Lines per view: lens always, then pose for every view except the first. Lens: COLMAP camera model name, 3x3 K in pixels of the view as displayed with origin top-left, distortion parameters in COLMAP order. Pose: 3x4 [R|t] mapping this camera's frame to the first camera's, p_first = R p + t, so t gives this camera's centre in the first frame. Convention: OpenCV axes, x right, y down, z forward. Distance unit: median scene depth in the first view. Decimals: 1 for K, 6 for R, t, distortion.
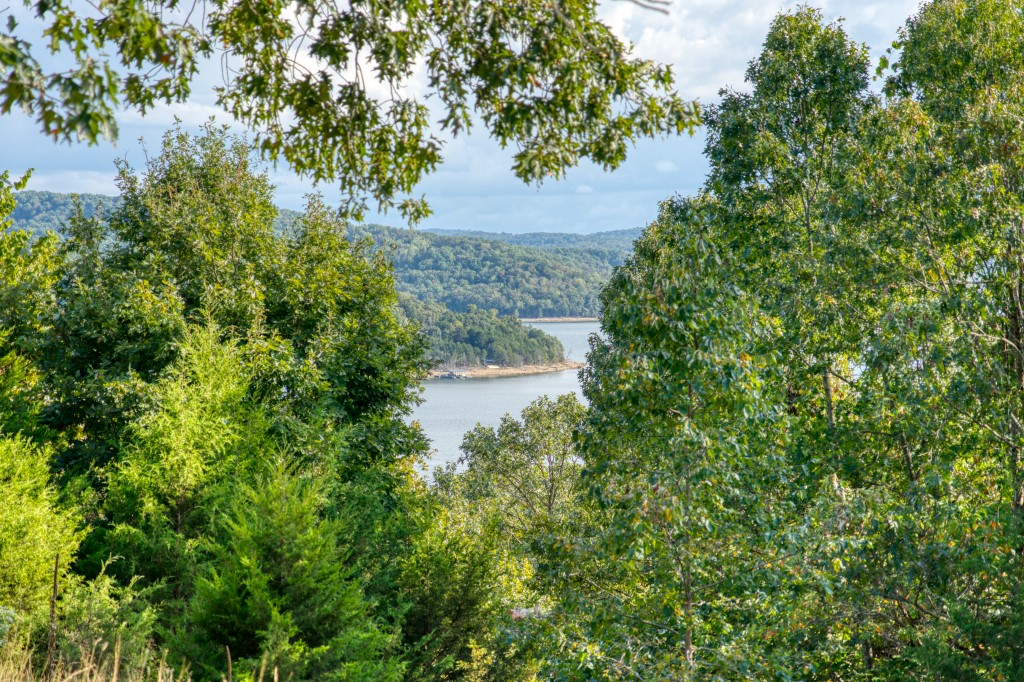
lens RADIAL K [[2955.2, 0, 515.5], [0, 2955.2, 340.4], [0, 0, 1]] dist [0.854757, 0.000000]
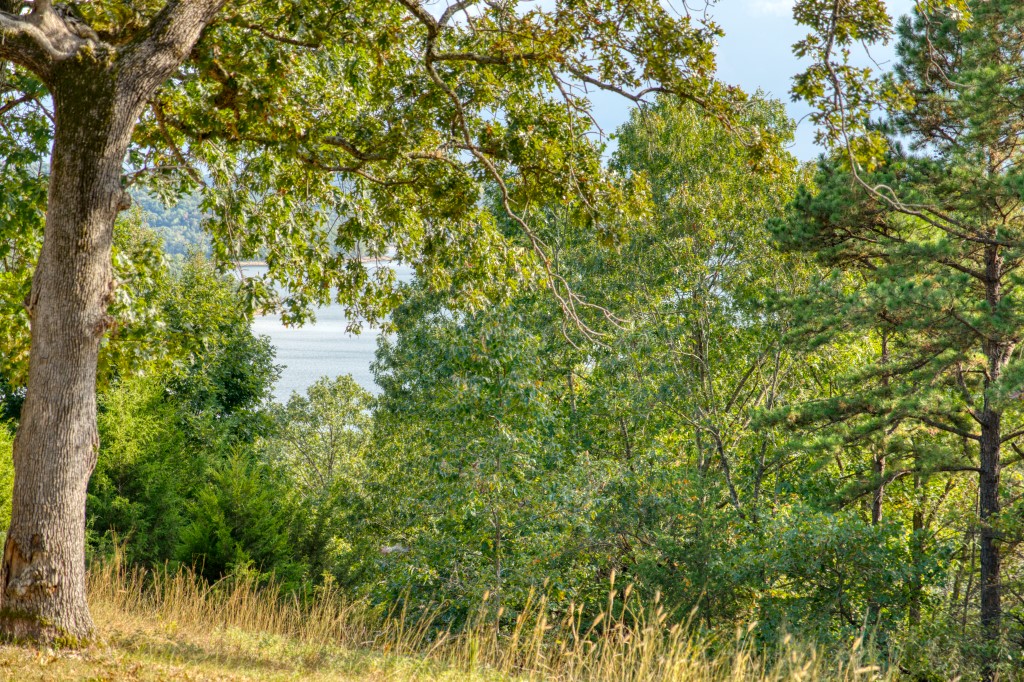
lens RADIAL K [[2955.2, 0, 514.5], [0, 2955.2, 344.4], [0, 0, 1]] dist [0.854757, 0.000000]
pose [[0.994406, -0.006763, 0.105411, -0.074716], [0.004574, 0.999769, 0.021001, -0.035753], [-0.105529, -0.020401, 0.994207, -0.409333]]
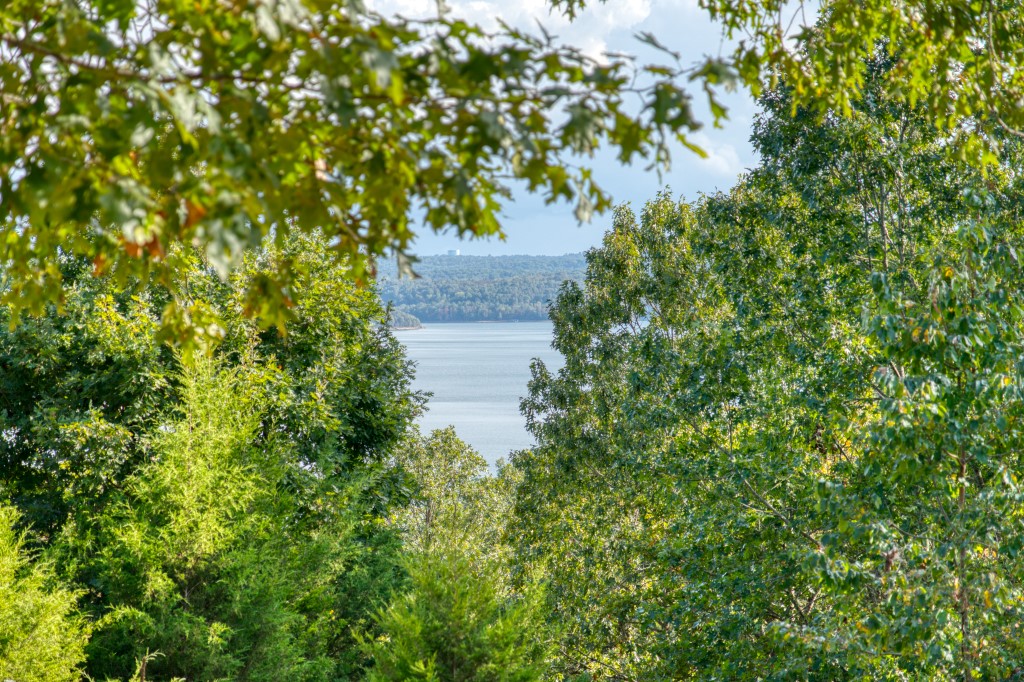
lens RADIAL K [[2955.2, 0, 517.1], [0, 2955.2, 334.9], [0, 0, 1]] dist [0.854757, 0.000000]
pose [[0.993268, -0.008513, 0.115523, -0.114030], [0.009845, 0.999891, -0.010965, 0.000293], [-0.115417, 0.012028, 0.993244, 0.200348]]
